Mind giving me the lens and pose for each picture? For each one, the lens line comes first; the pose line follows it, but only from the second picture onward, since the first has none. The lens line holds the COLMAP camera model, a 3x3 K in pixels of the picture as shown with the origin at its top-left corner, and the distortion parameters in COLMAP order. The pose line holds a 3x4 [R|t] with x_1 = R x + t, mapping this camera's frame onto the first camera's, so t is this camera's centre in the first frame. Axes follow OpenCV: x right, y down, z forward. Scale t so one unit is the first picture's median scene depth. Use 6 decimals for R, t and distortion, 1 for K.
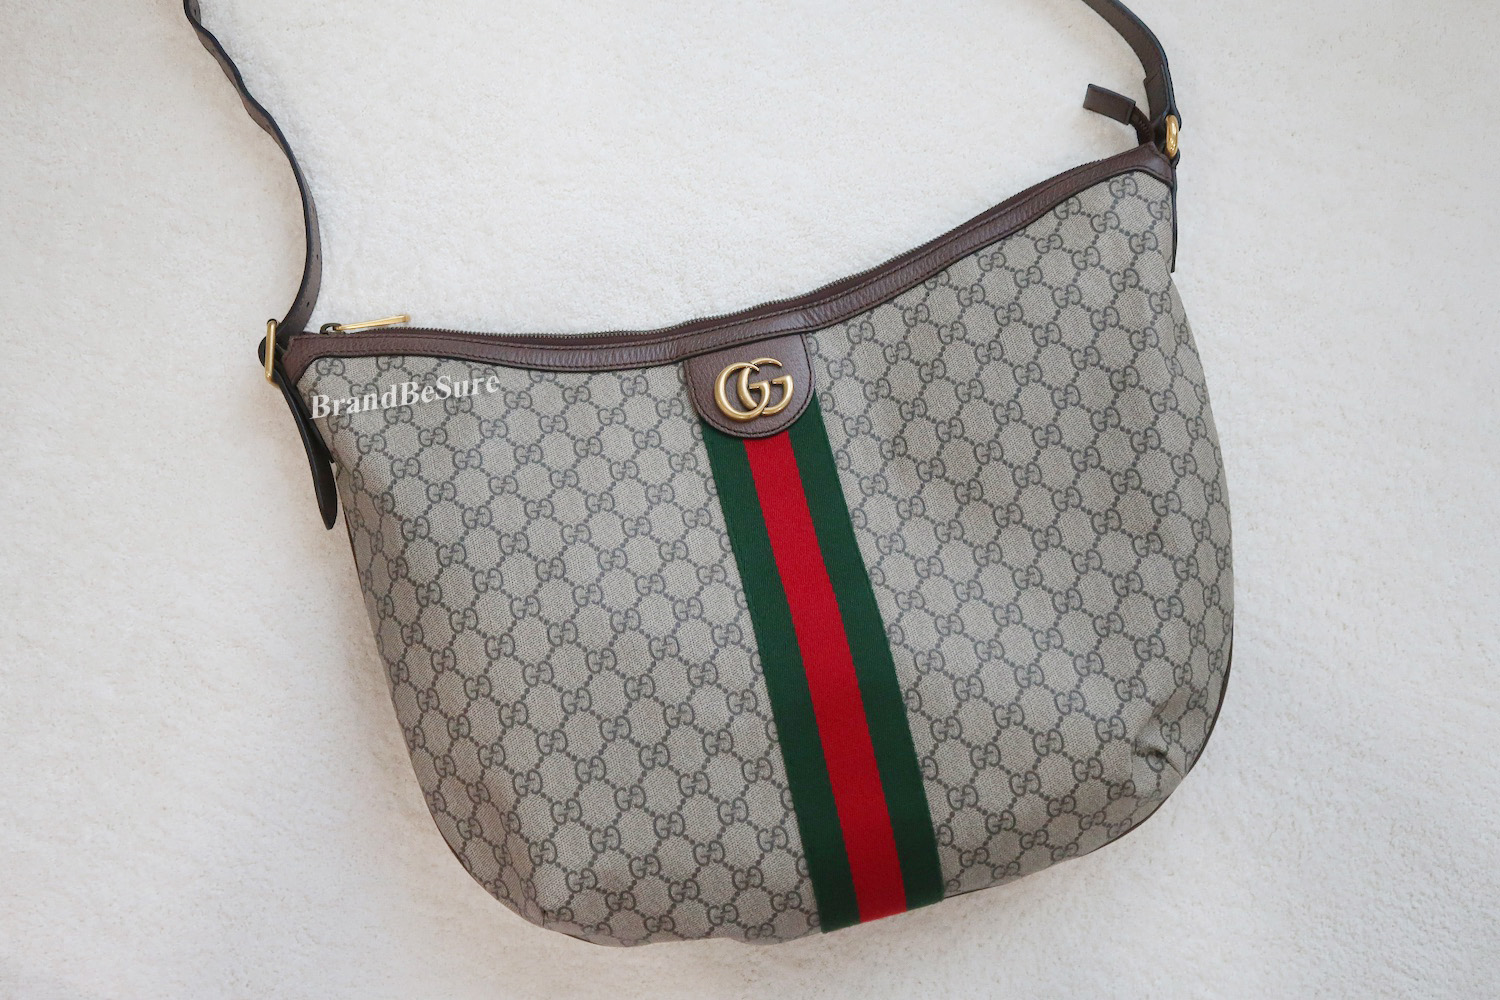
lens RADIAL K [[1499.1, 0, 752.5], [0, 1499.1, 499.7], [0, 0, 1]] dist [-0.023203, 0.000000]
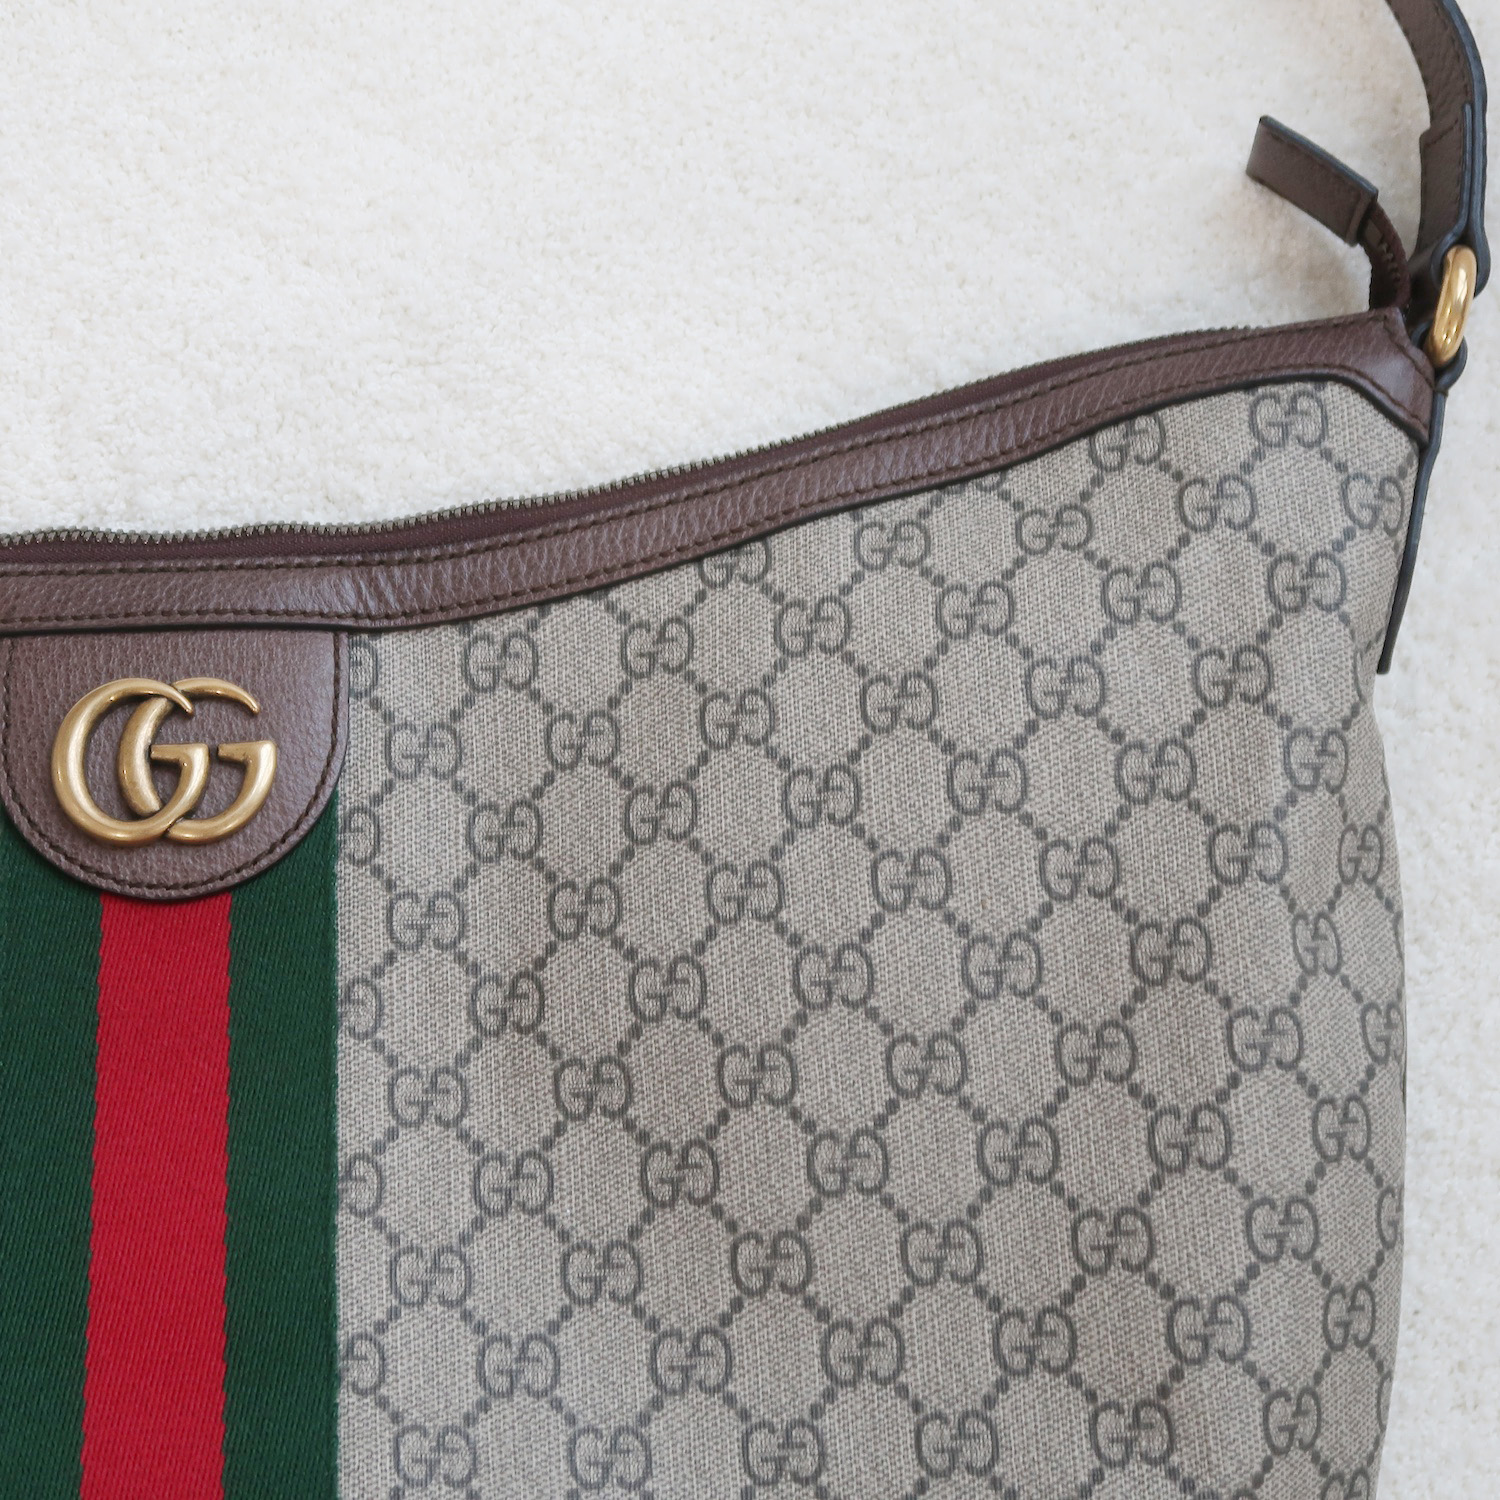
lens RADIAL K [[3210.4, 0, 755.6], [0, 3210.4, 750.3], [0, 0, 1]] dist [-0.032407, 0.000000]
pose [[0.979266, 0.201988, 0.015448, 0.130972], [-0.201685, 0.979263, -0.019152, -0.093145], [-0.018996, 0.015639, 0.999697, 0.242302]]
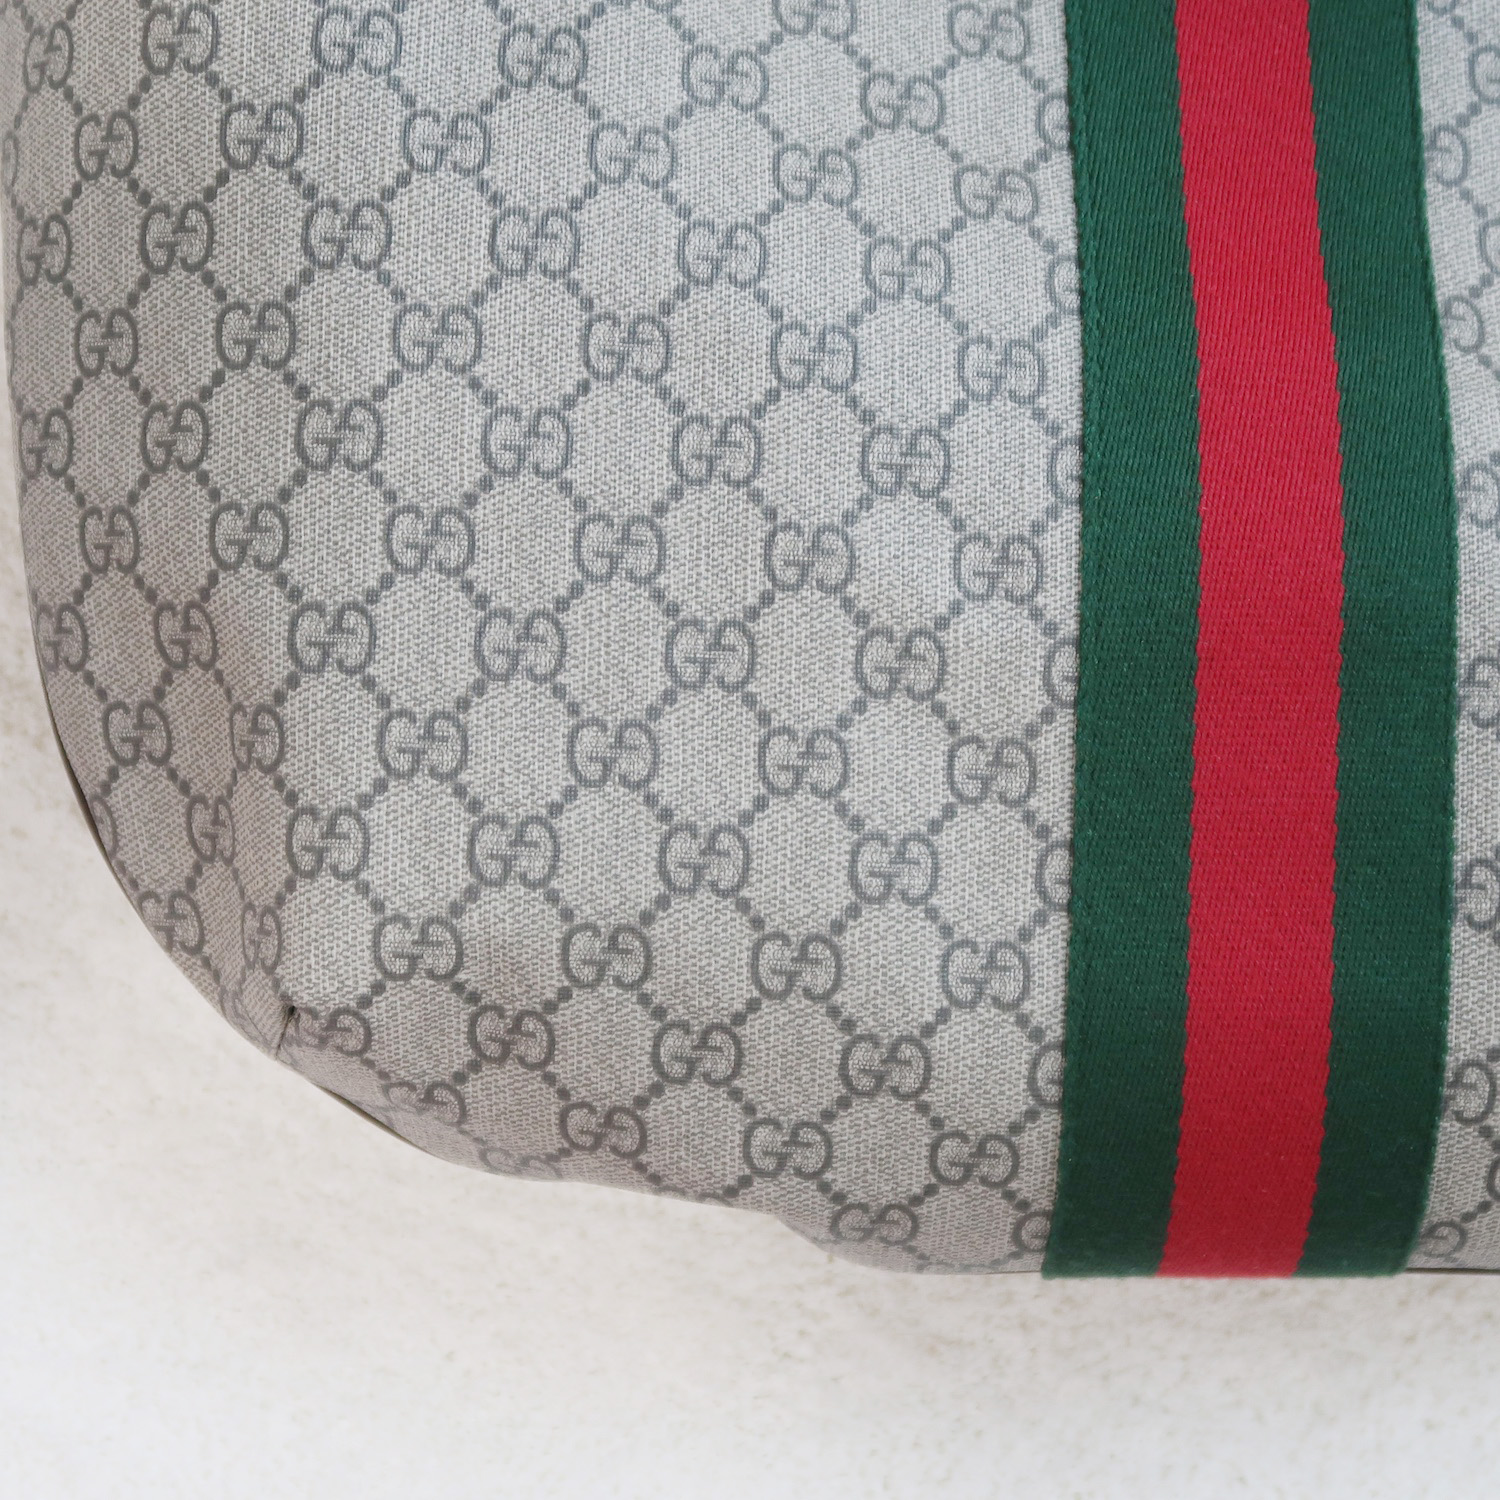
lens RADIAL K [[3210.4, 0, 755.6], [0, 3210.4, 746.0], [0, 0, 1]] dist [-0.032407, 0.000000]
pose [[0.967868, 0.251203, -0.011330, -0.039756], [-0.248593, 0.962650, 0.107267, 0.103931], [0.037853, -0.101004, 0.994166, 0.257140]]
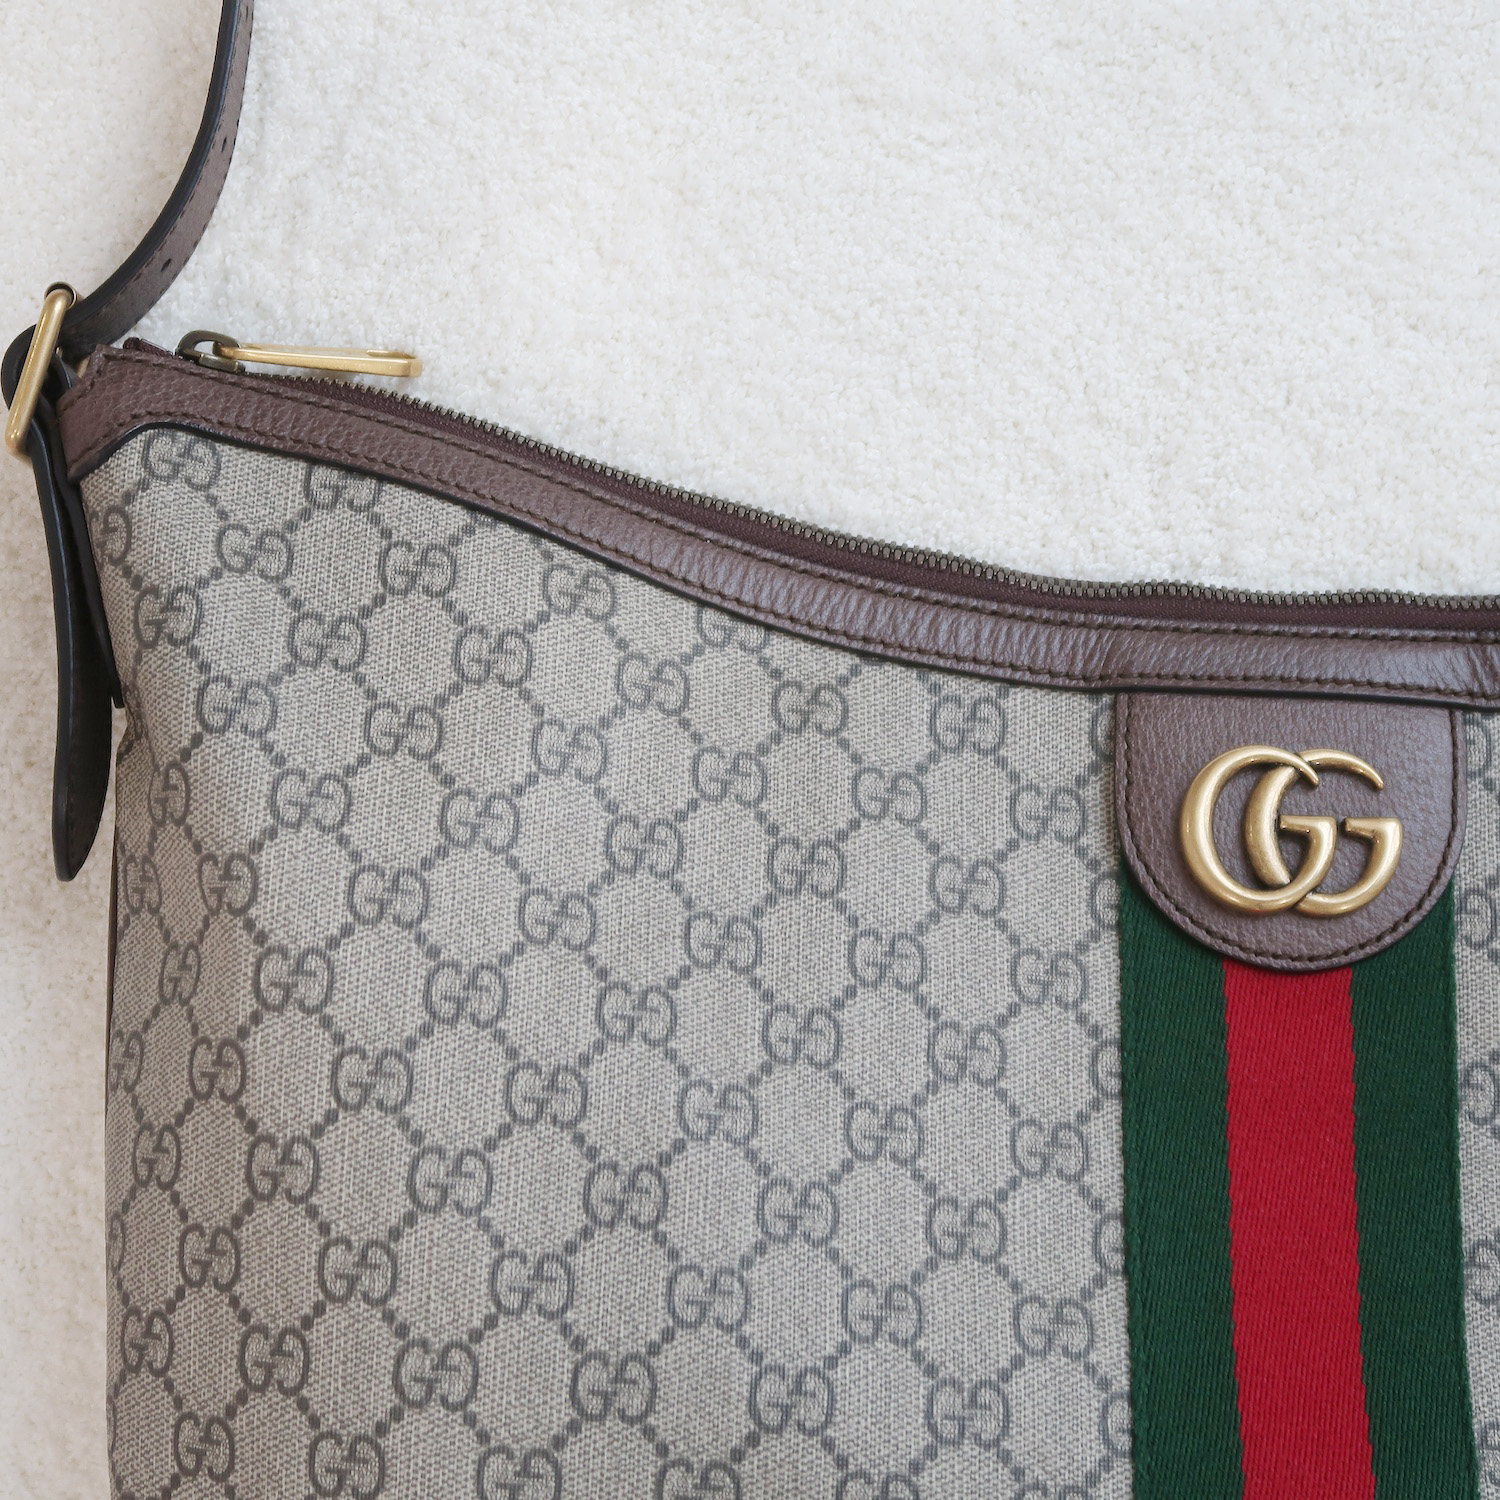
lens RADIAL K [[3210.4, 0, 749.0], [0, 3210.4, 747.6], [0, 0, 1]] dist [-0.032407, 0.000000]
pose [[0.961685, 0.270383, -0.045340, -0.097982], [-0.268356, 0.962214, 0.046151, -0.096948], [0.056106, -0.032215, 0.997905, 0.234007]]
